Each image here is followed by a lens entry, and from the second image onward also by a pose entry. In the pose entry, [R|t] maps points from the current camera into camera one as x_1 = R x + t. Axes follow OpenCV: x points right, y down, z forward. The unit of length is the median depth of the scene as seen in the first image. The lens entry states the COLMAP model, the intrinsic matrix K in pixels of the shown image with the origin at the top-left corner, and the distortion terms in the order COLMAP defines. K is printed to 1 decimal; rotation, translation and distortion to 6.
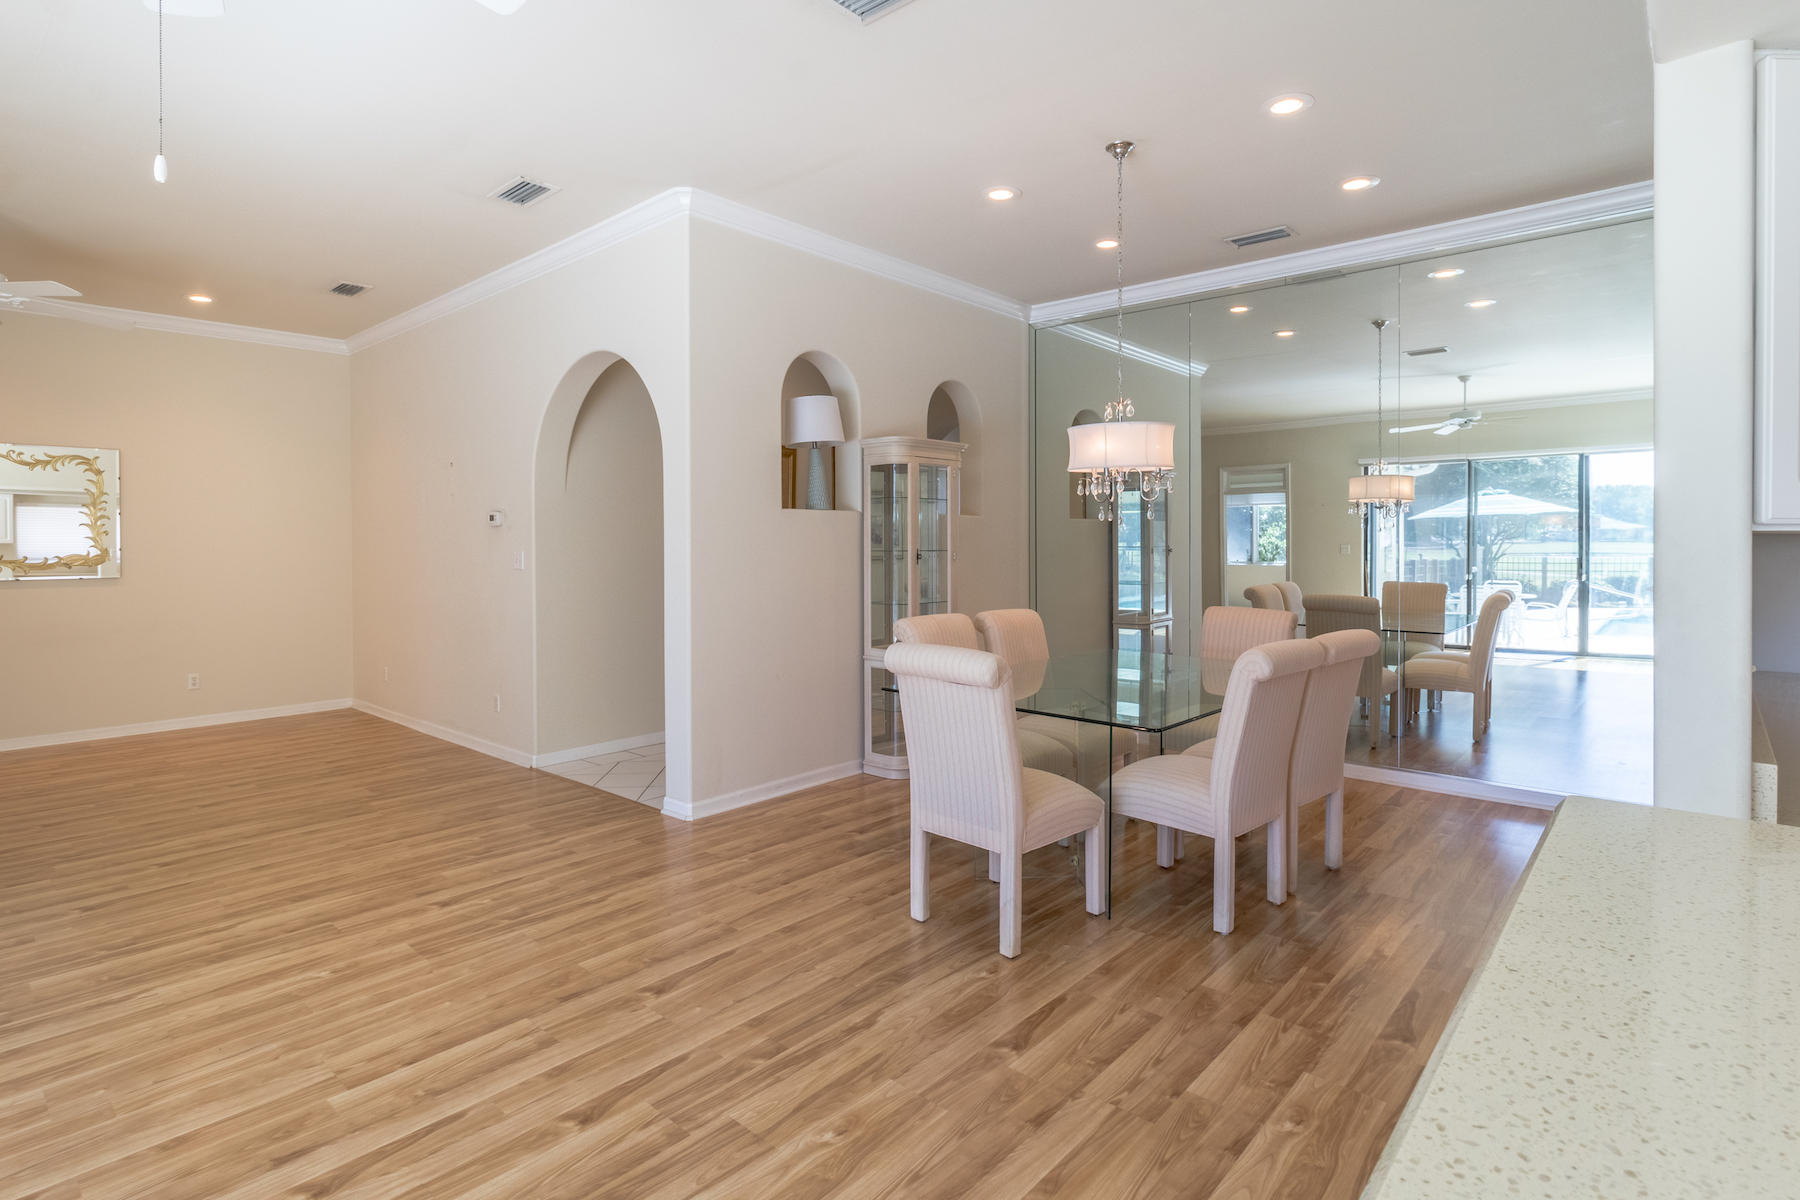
lens RADIAL K [[914.7, 0, 871.9], [0, 914.7, 549.6], [0, 0, 1]] dist [0.003212, -0.003224]
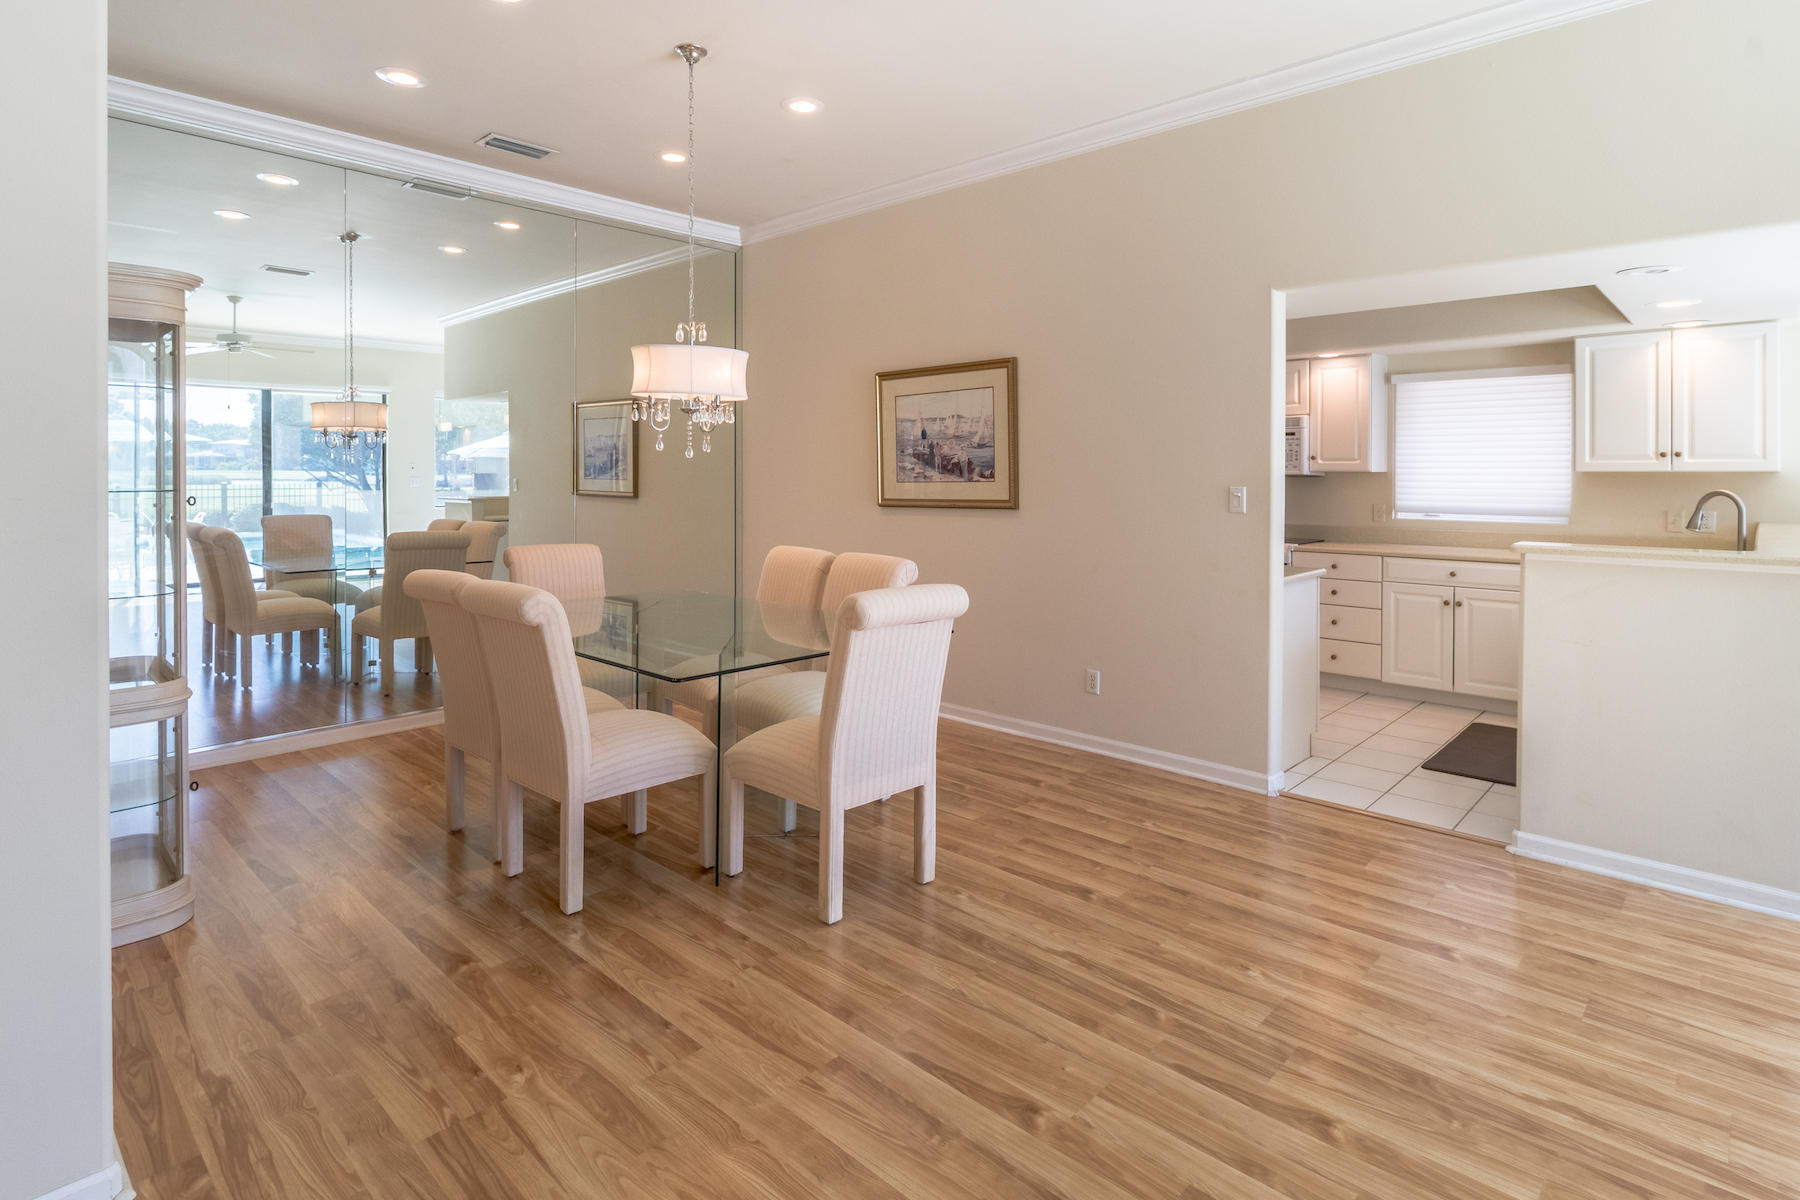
lens RADIAL K [[874.2, 0, 906.3], [0, 874.2, 615.3], [0, 0, 1]] dist [-0.006968, 0.001277]
pose [[0.020471, -0.155652, 0.987600, -0.517793], [0.003971, 0.987812, 0.155603, -0.009004], [-0.999783, 0.000737, 0.020839, 0.654621]]
